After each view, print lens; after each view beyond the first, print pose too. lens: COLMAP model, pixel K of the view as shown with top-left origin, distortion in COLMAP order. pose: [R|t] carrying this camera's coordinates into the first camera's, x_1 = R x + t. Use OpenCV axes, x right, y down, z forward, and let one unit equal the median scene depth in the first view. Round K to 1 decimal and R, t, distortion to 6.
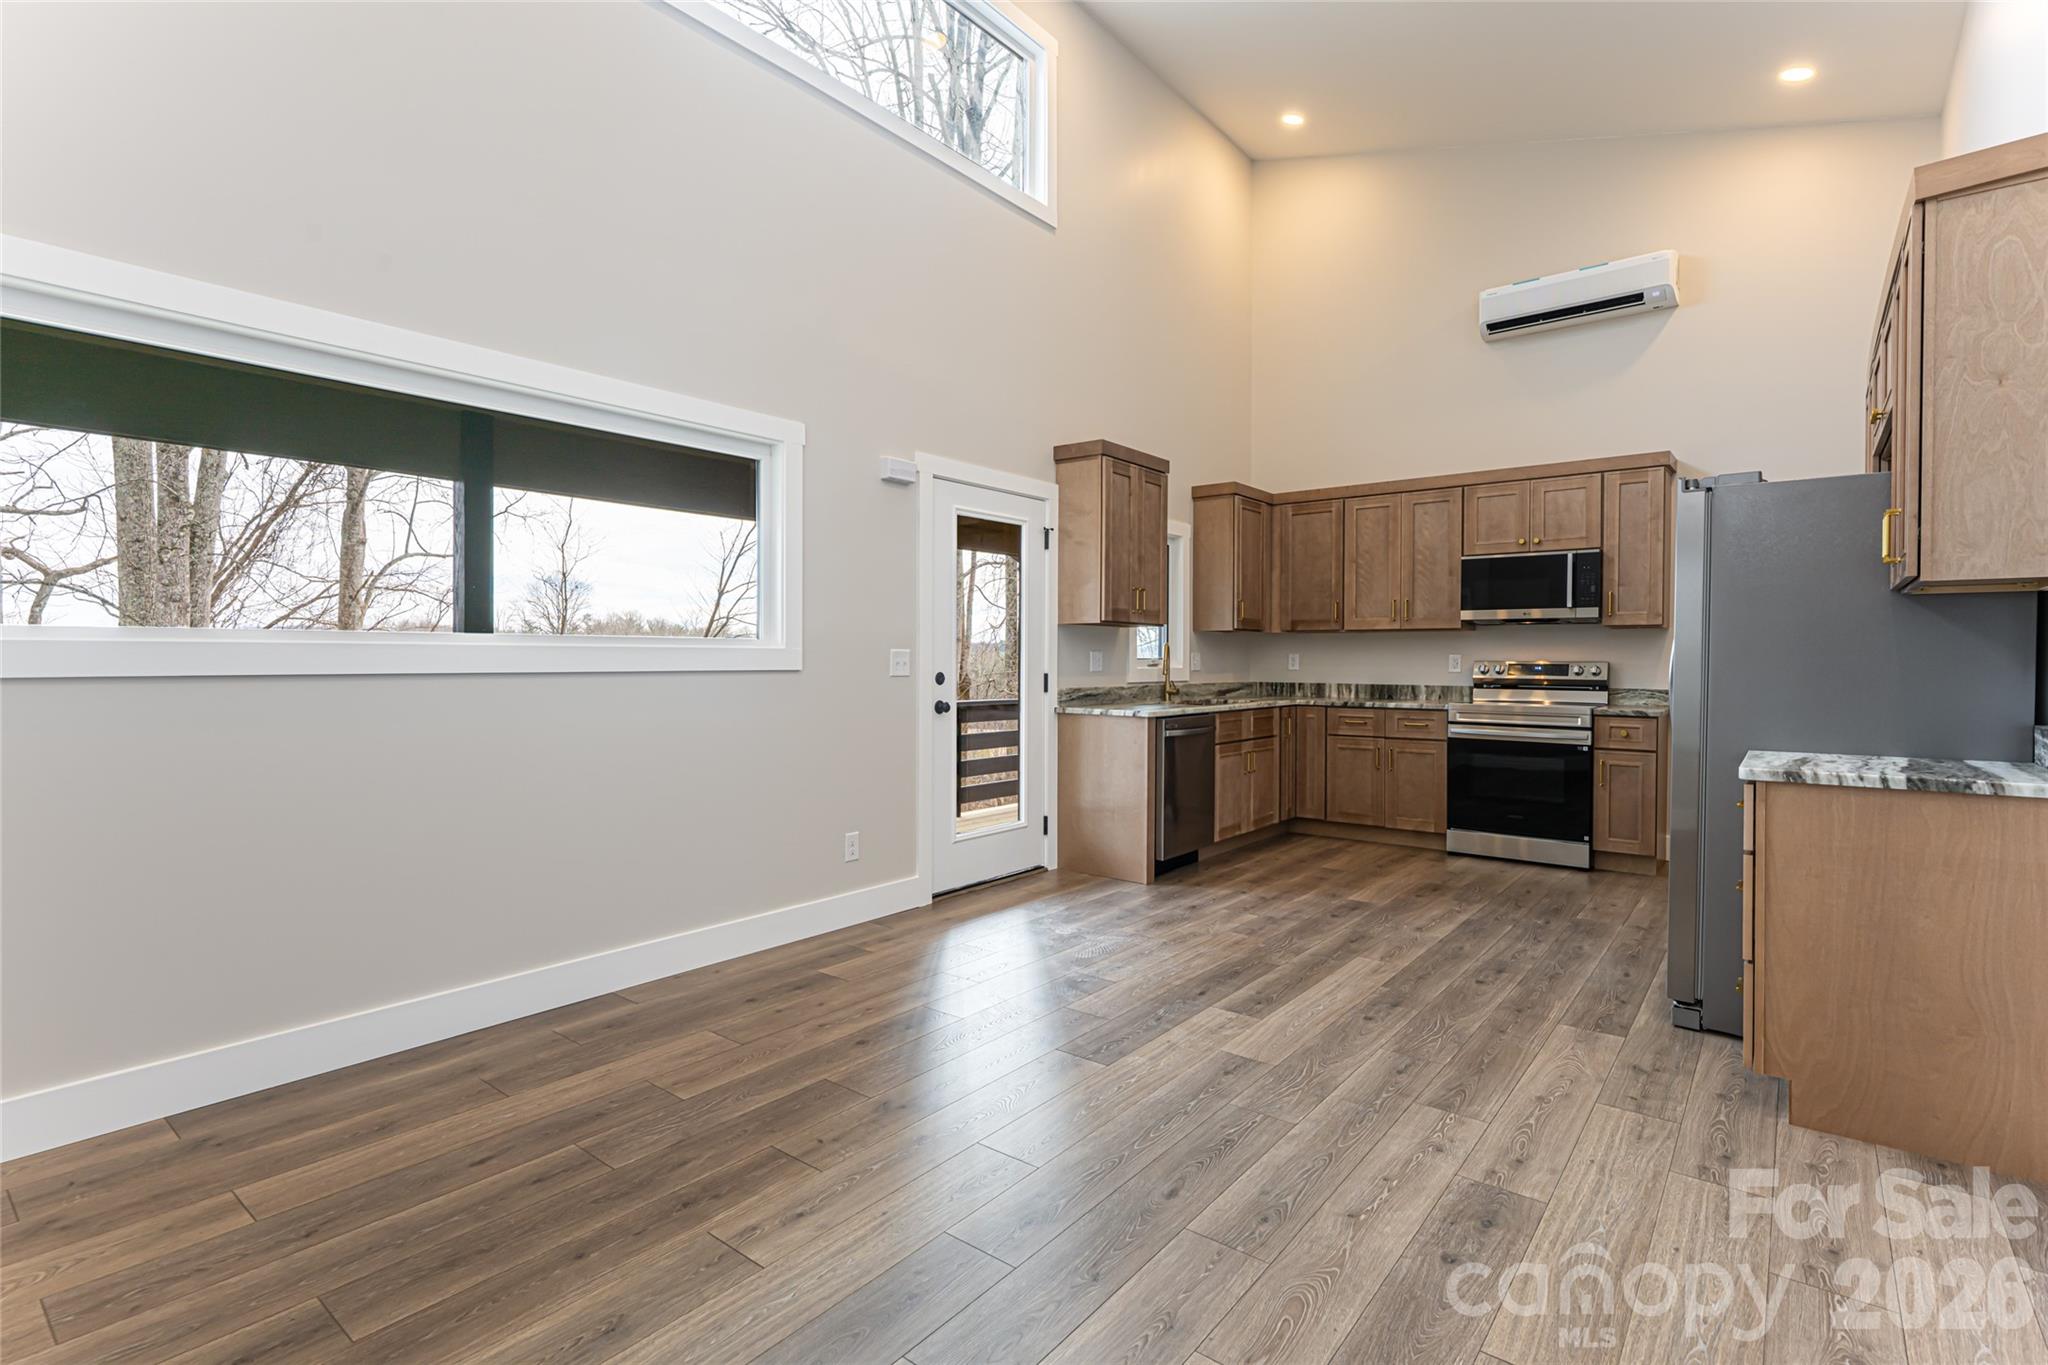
lens RADIAL K [[964.7, 0, 1024.0], [0, 964.7, 682.5], [0, 0, 1]] dist [0.003693, 0.000215]
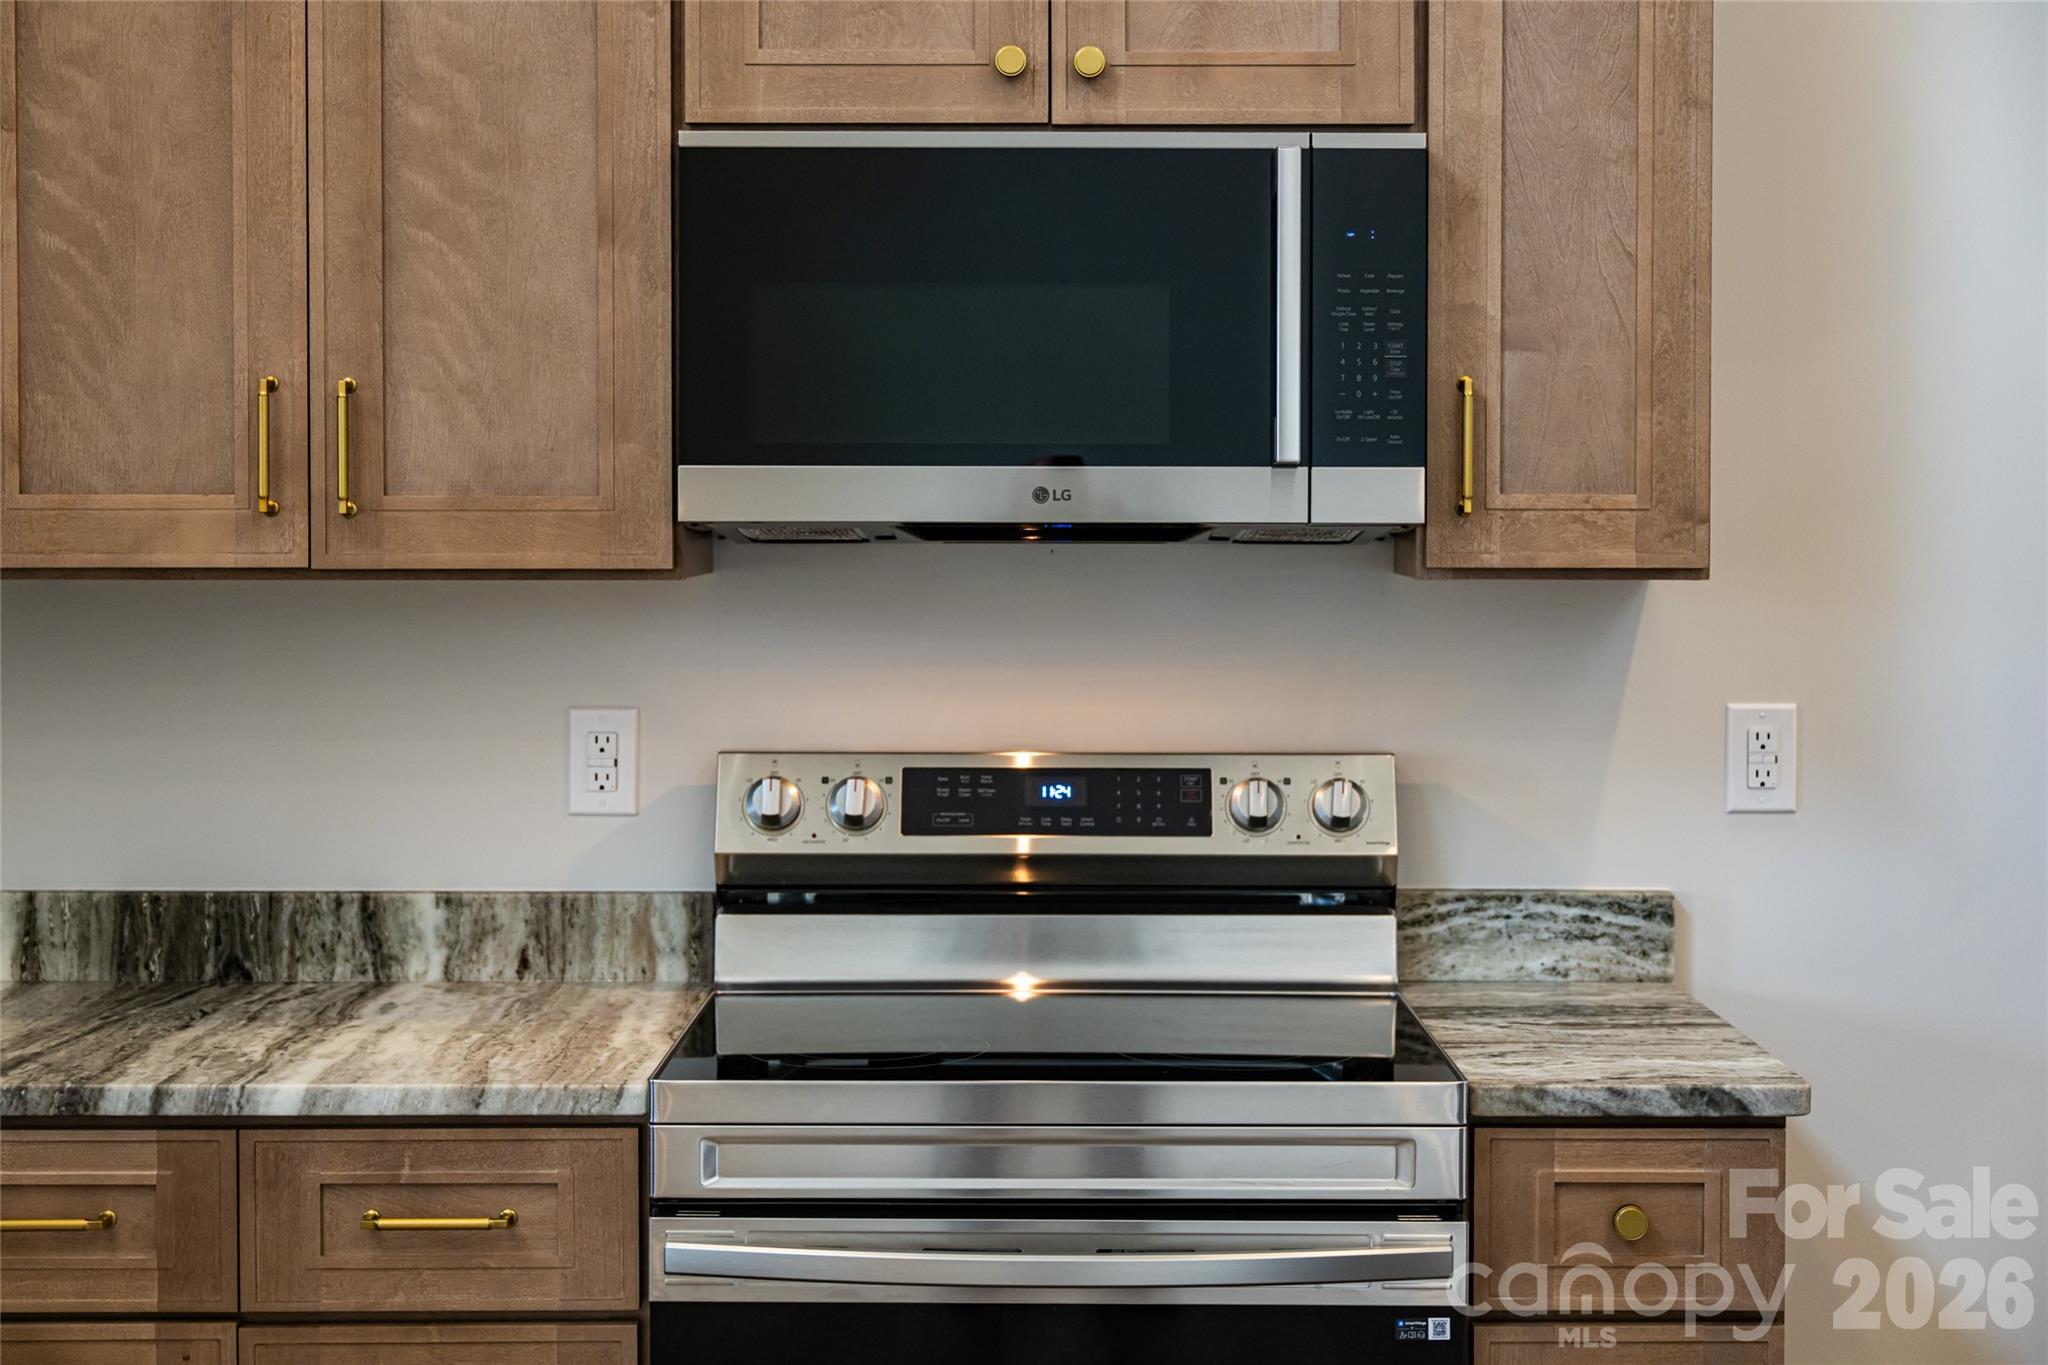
lens RADIAL K [[3014.3, 0, 1028.1], [0, 3014.3, 580.9], [0, 0, 1]] dist [-0.000184, 0.022776]
pose [[0.782648, -0.013039, 0.622329, 0.201304], [0.017316, 0.999850, -0.000827, -0.058182], [-0.622224, 0.011423, 0.782756, 0.619972]]
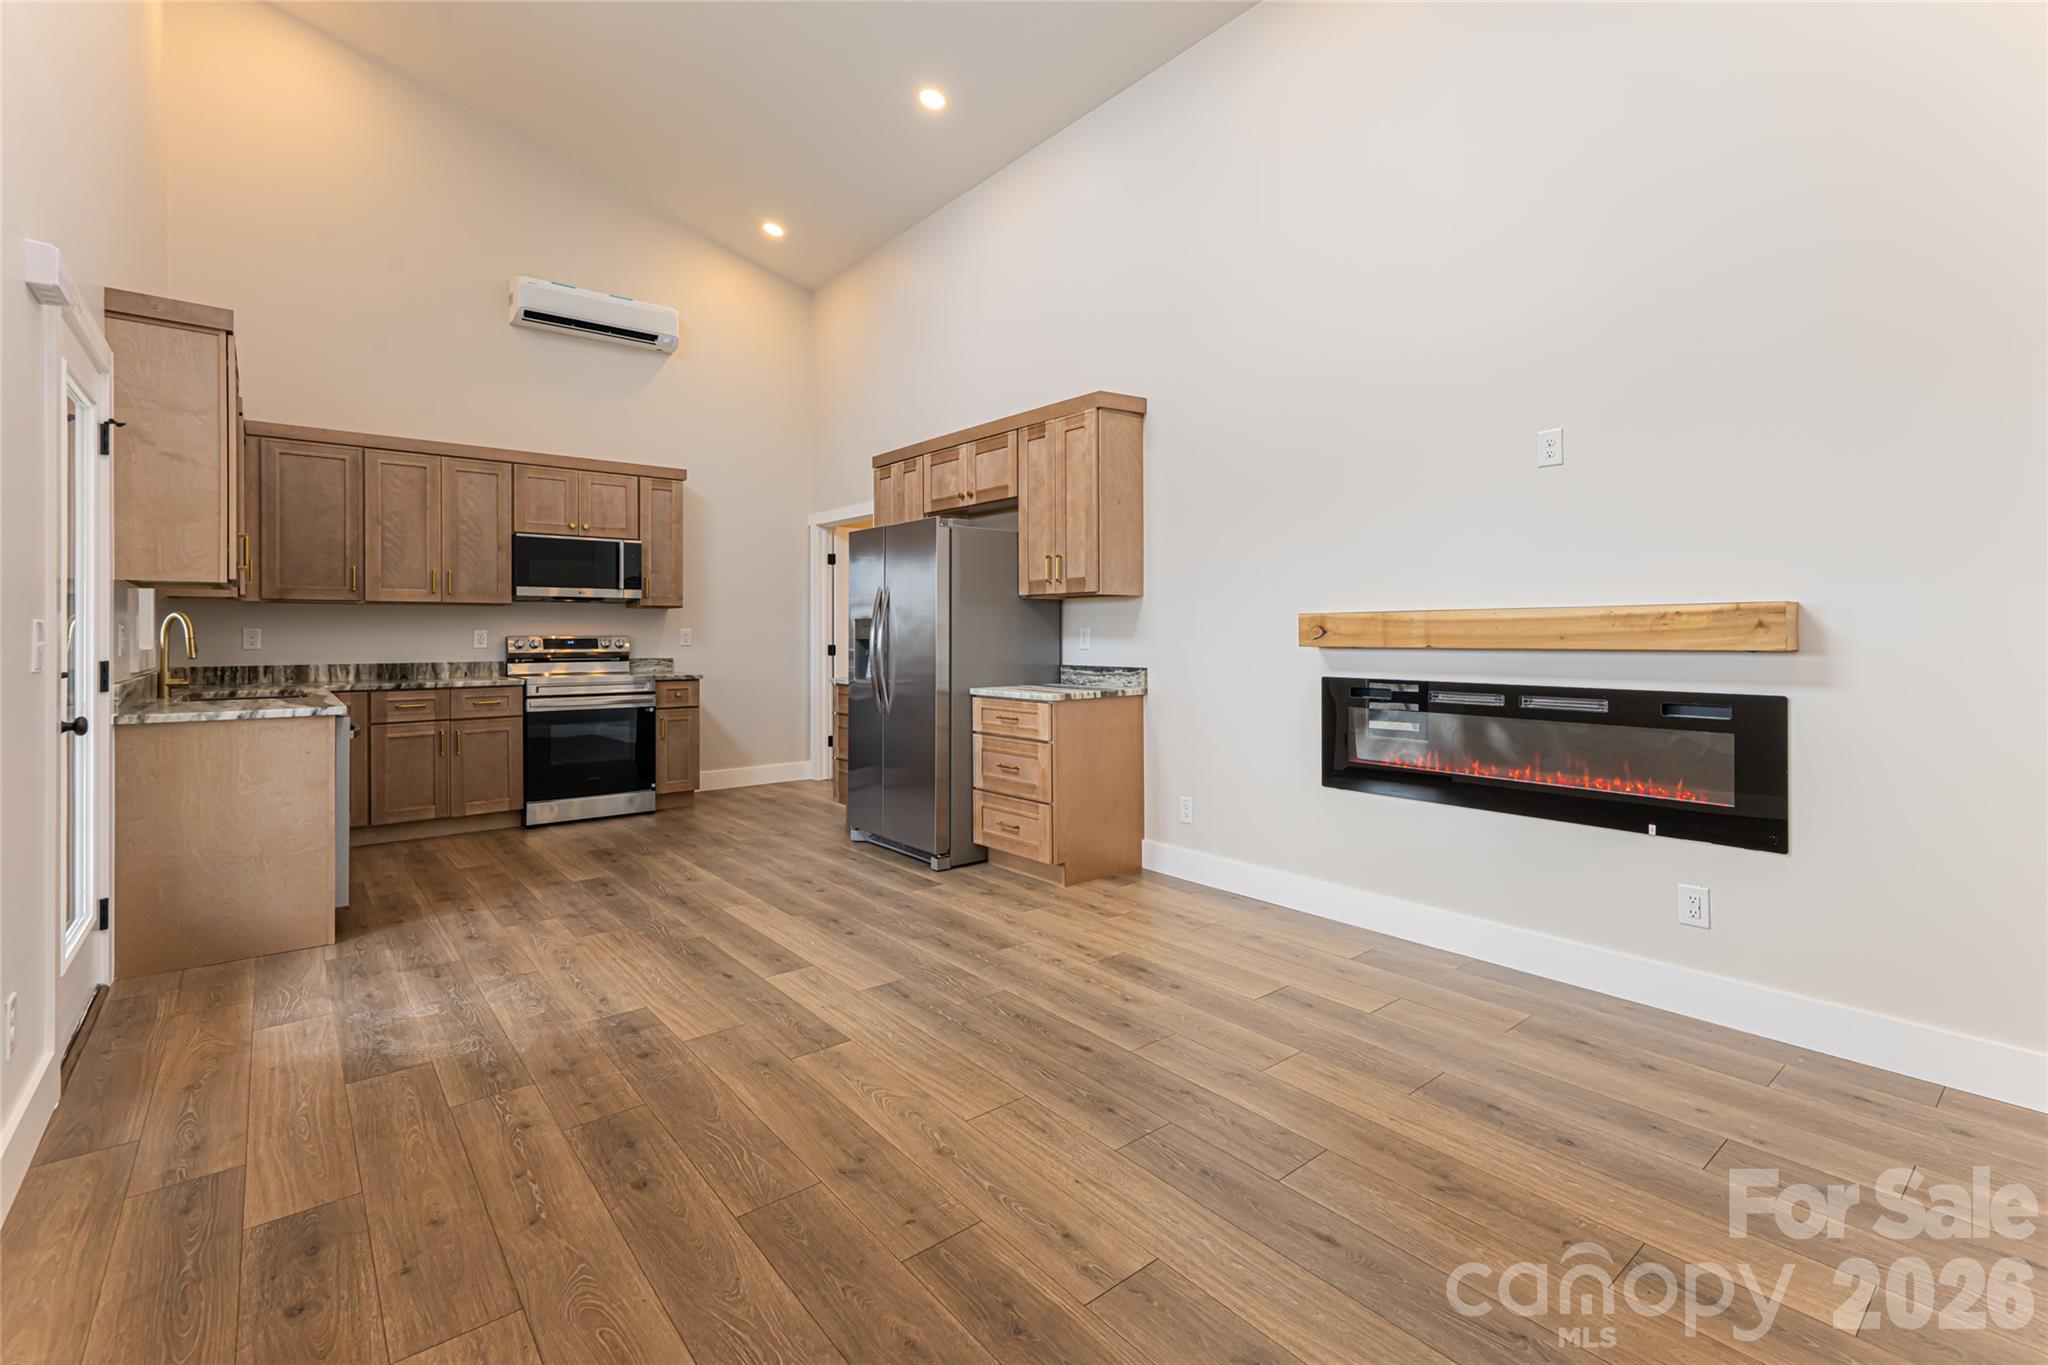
lens RADIAL K [[906.3, 0, 1025.4], [0, 906.3, 646.9], [0, 0, 1]] dist [0.003912, 0.000728]
pose [[0.215550, -0.018353, 0.976320, -0.389557], [0.027837, 0.999533, 0.012643, -0.009153], [-0.976096, 0.024453, 0.215960, 0.301813]]
